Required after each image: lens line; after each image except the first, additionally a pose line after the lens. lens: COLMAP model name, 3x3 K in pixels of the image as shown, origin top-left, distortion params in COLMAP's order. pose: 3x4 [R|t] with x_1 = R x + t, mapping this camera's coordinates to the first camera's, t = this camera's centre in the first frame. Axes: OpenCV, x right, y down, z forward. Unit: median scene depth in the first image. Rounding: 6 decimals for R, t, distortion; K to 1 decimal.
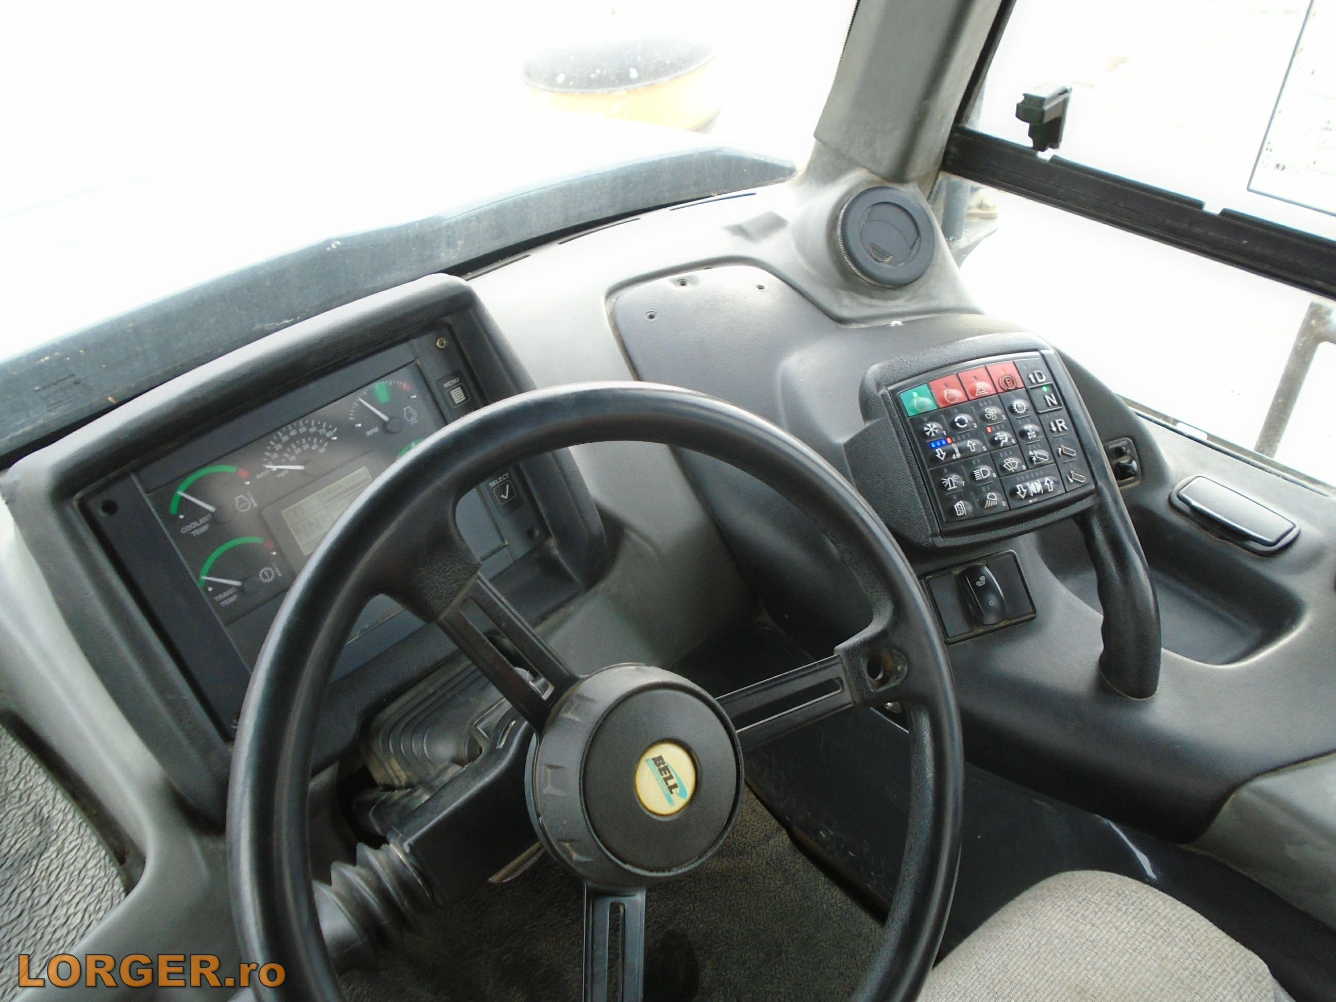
lens RADIAL K [[1025.6, 0, 666.4], [0, 1025.6, 500.1], [0, 0, 1]] dist [0.000859, -0.002378]
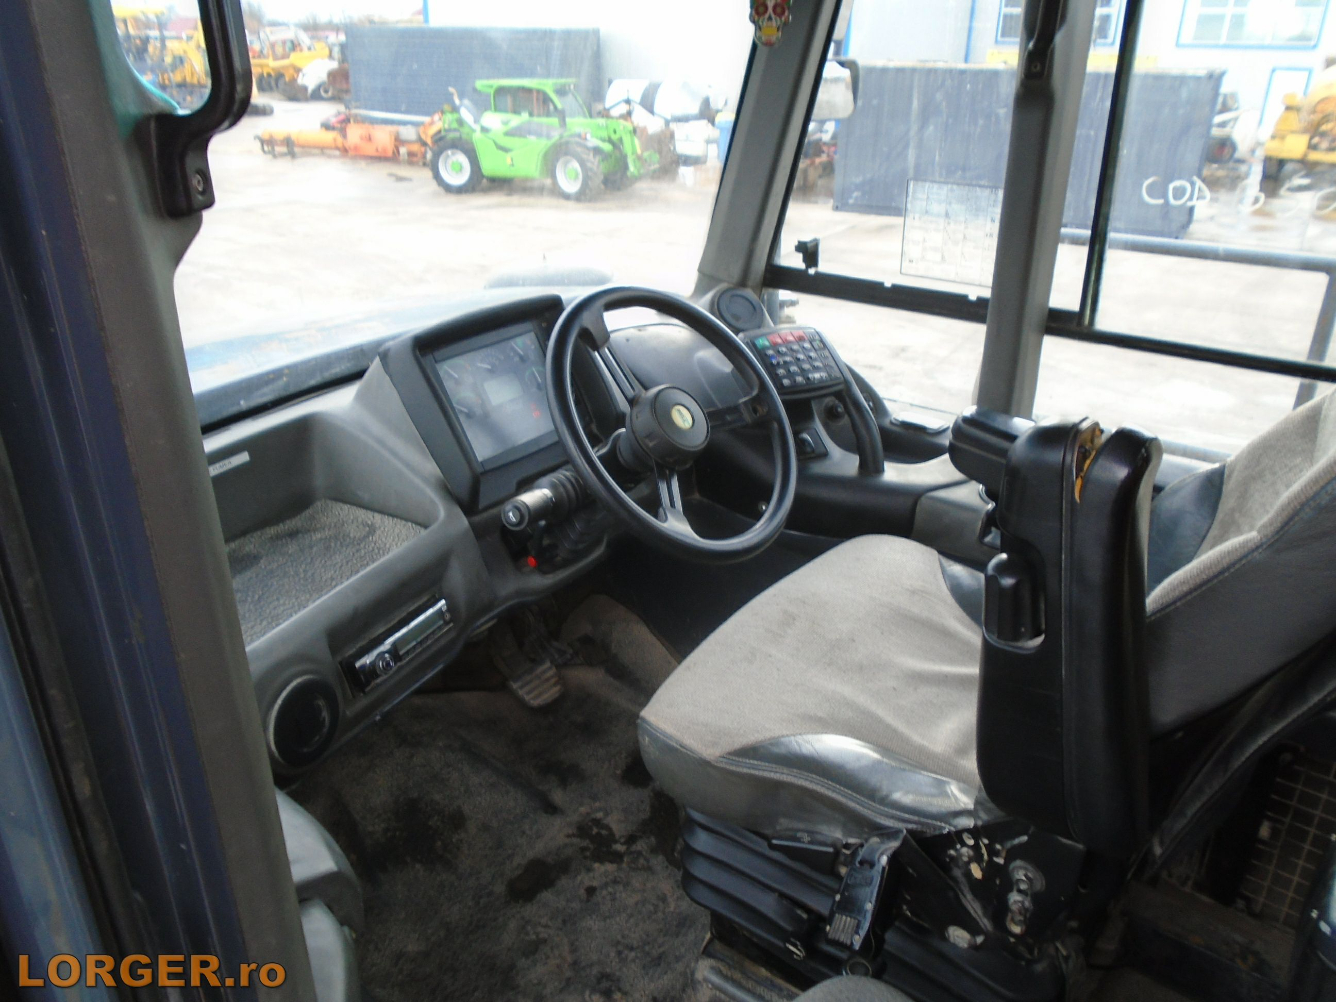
lens RADIAL K [[1025.6, 0, 665.7], [0, 1025.6, 509.5], [0, 0, 1]] dist [0.000859, -0.002378]
pose [[0.988420, -0.033564, 0.147982, -0.267475], [0.072926, 0.960294, -0.269292, 0.732154], [-0.133068, 0.276965, 0.951621, -0.872499]]
